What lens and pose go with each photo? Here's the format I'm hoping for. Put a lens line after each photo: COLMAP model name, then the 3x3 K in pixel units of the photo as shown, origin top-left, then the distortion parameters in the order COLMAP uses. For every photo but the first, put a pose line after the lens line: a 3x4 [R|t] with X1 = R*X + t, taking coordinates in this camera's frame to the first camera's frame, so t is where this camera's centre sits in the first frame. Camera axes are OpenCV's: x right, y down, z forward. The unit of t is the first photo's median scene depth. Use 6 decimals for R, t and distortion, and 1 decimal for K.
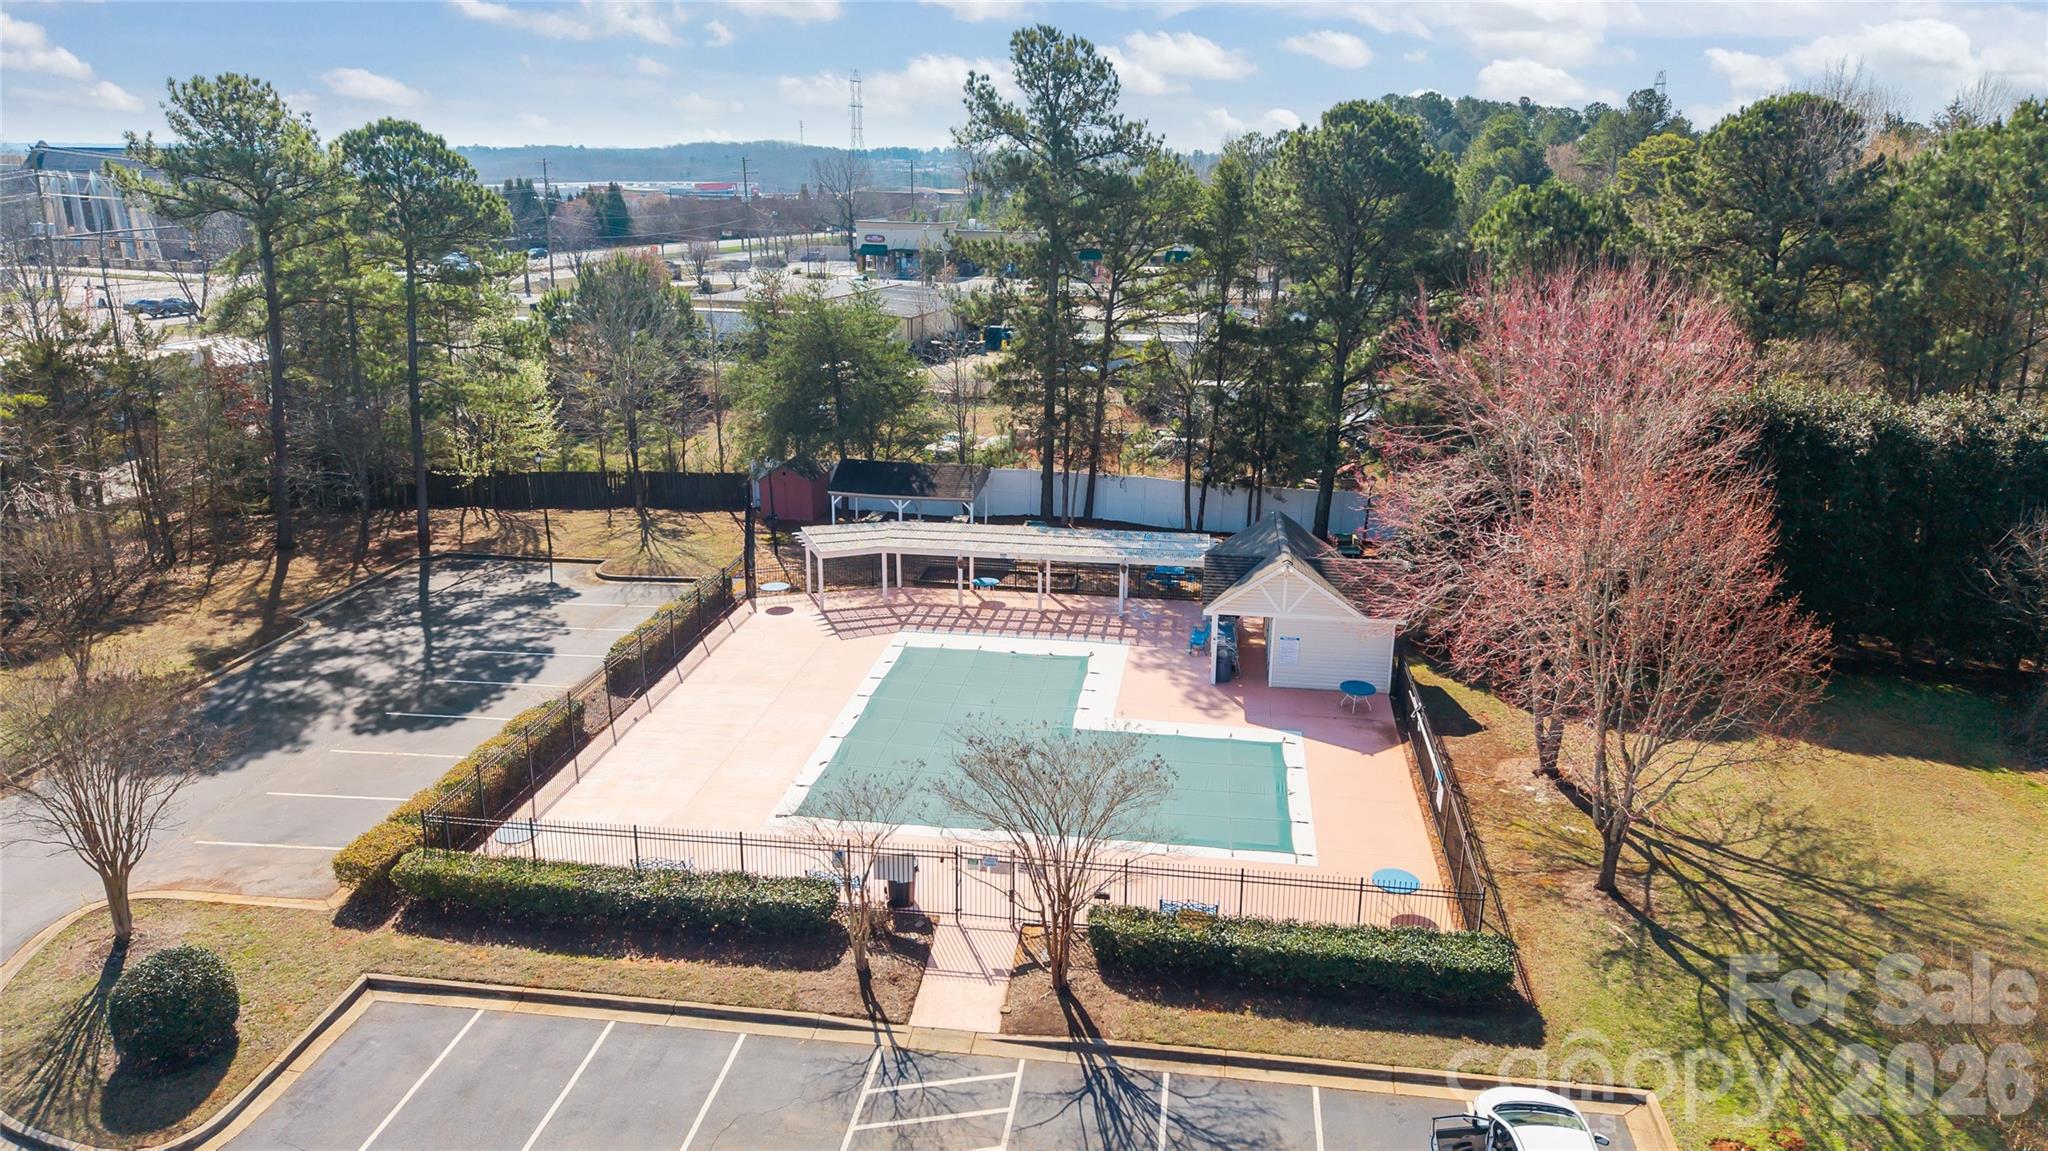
lens RADIAL K [[1386.1, 0, 1023.2], [0, 1386.1, 572.3], [0, 0, 1]] dist [-0.002409, -0.003292]
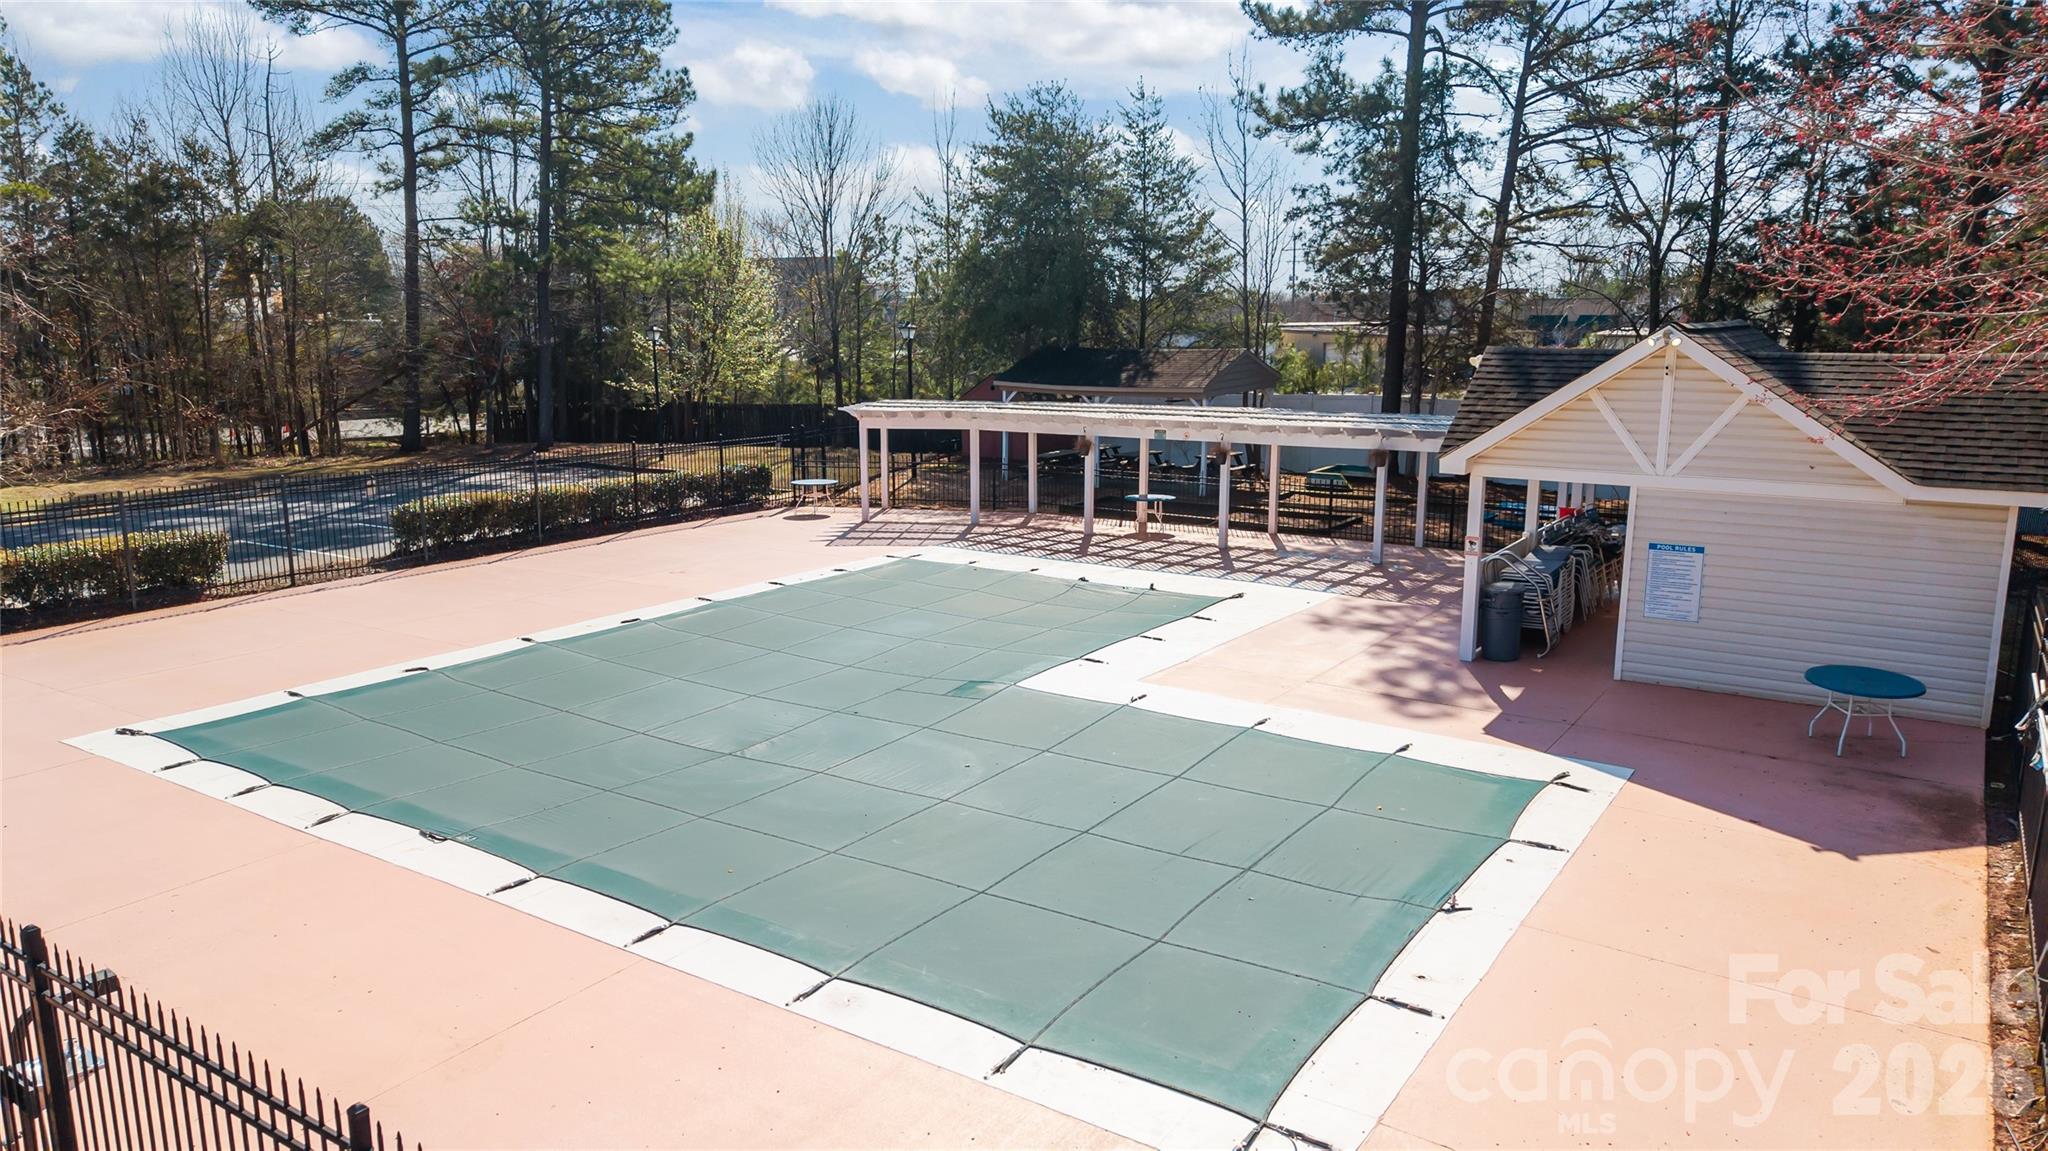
lens RADIAL K [[1386.1, 0, 1027.6], [0, 1386.1, 578.3], [0, 0, 1]] dist [-0.002409, -0.003292]
pose [[0.903752, 0.084236, -0.419687, 0.196933], [-0.131184, 0.987773, -0.084233, 0.112188], [0.407460, 0.131182, 0.903752, 0.615624]]
